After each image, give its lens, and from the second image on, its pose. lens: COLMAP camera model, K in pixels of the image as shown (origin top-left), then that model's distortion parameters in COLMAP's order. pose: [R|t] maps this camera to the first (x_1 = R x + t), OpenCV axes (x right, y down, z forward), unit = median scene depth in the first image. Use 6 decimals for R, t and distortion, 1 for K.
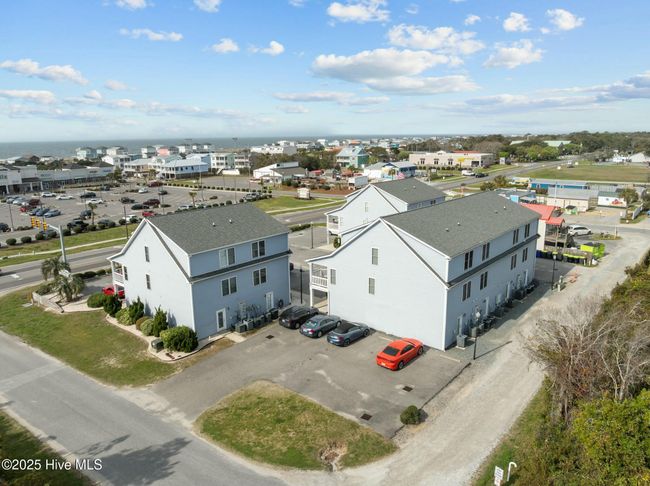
lens RADIAL K [[465.0, 0, 325.0], [0, 465.0, 243.0], [0, 0, 1]] dist [-0.033660, -0.005482]
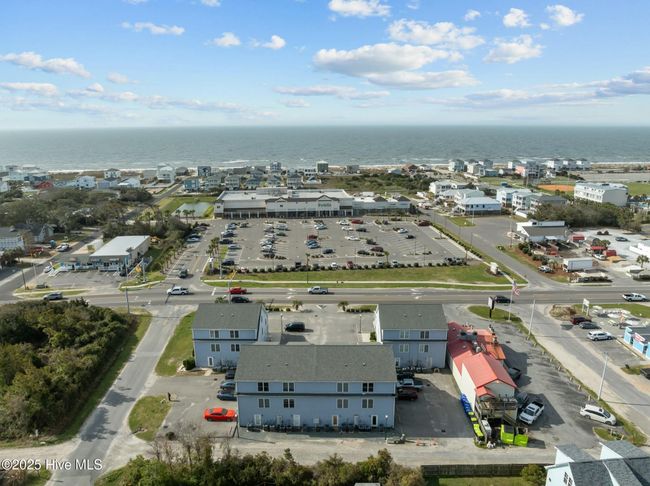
lens RADIAL K [[459.5, 0, 325.0], [0, 459.5, 243.0], [0, 0, 1]] dist [-0.033499, -0.003553]
pose [[0.633783, 0.205816, -0.745627, 1.265422], [-0.177151, 0.976952, 0.119090, -0.573034], [0.752952, 0.056611, 0.655636, 0.011454]]
